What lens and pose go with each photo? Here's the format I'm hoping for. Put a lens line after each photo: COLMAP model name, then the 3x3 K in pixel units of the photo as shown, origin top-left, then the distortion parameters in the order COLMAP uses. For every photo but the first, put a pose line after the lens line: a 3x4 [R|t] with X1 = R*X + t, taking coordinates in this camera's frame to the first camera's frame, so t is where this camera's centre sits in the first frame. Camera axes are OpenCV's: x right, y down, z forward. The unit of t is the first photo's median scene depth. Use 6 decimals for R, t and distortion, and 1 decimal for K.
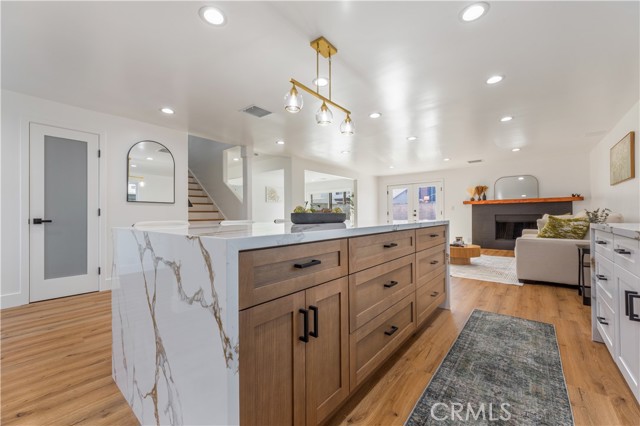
lens RADIAL K [[253.3, 0, 318.0], [0, 253.3, 215.2], [0, 0, 1]] dist [-0.001613, -0.000201]
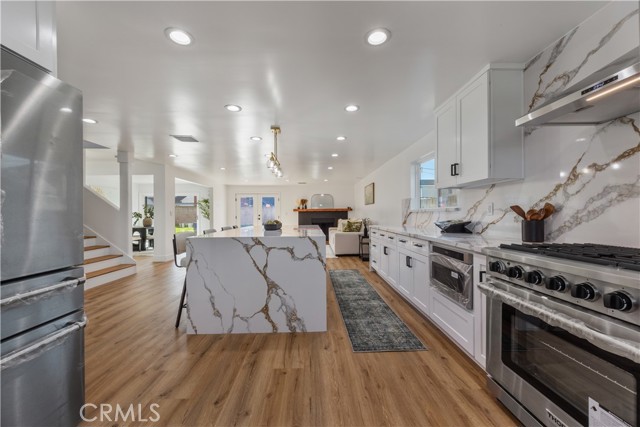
lens RADIAL K [[253.3, 0, 319.0], [0, 253.3, 214.3], [0, 0, 1]] dist [-0.001613, -0.000201]
pose [[0.743506, 0.003203, 0.668722, -0.329228], [0.000252, 0.999987, -0.005070, -0.022458], [-0.668729, 0.003938, 0.743495, -0.183640]]
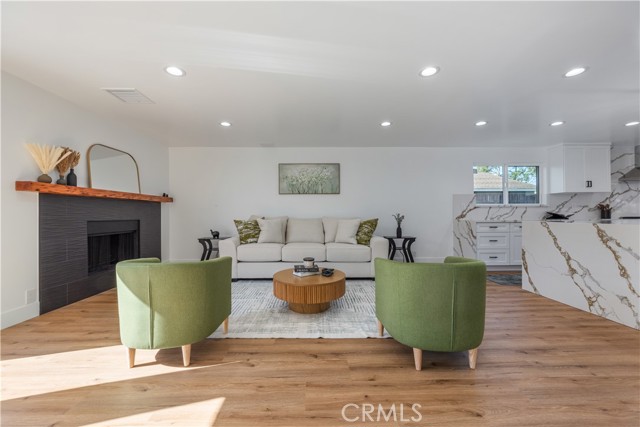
lens RADIAL K [[253.3, 0, 319.5], [0, 253.3, 213.9], [0, 0, 1]] dist [-0.001613, -0.000201]
pose [[-0.664184, 0.015412, 0.747410, 0.102480], [0.010895, 0.999881, -0.010937, -0.005633], [-0.747490, 0.000879, -0.664273, 1.156518]]
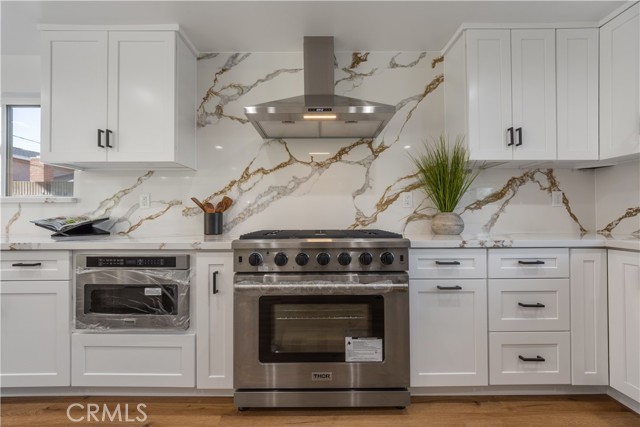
lens RADIAL K [[253.3, 0, 318.0], [0, 253.3, 213.5], [0, 0, 1]] dist [-0.001613, -0.000201]
pose [[-0.656007, 0.016950, 0.754565, -0.240808], [0.008681, 0.999851, -0.014913, -0.009607], [-0.754705, -0.003233, -0.656056, -0.010946]]
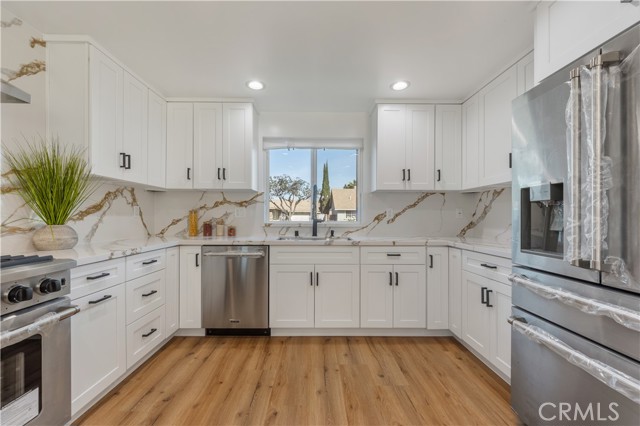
lens RADIAL K [[253.3, 0, 314.3], [0, 253.3, 216.6], [0, 0, 1]] dist [-0.001613, -0.000201]
pose [[-0.756540, 0.002698, -0.653942, -0.139487], [0.001904, 0.999996, 0.001922, -0.023528], [0.653944, 0.000209, -0.756543, 0.063589]]
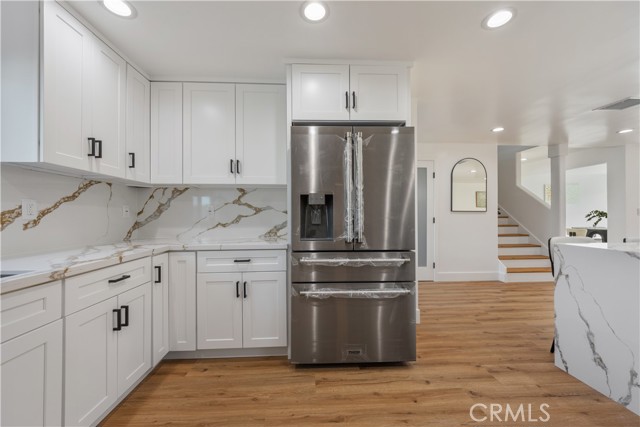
lens RADIAL K [[253.3, 0, 318.5], [0, 253.3, 213.7], [0, 0, 1]] dist [-0.001613, -0.000201]
pose [[0.684601, -0.000586, -0.728918, -0.186140], [-0.000967, 0.999998, -0.001713, -0.024194], [0.728917, 0.001877, 0.684599, -0.179292]]
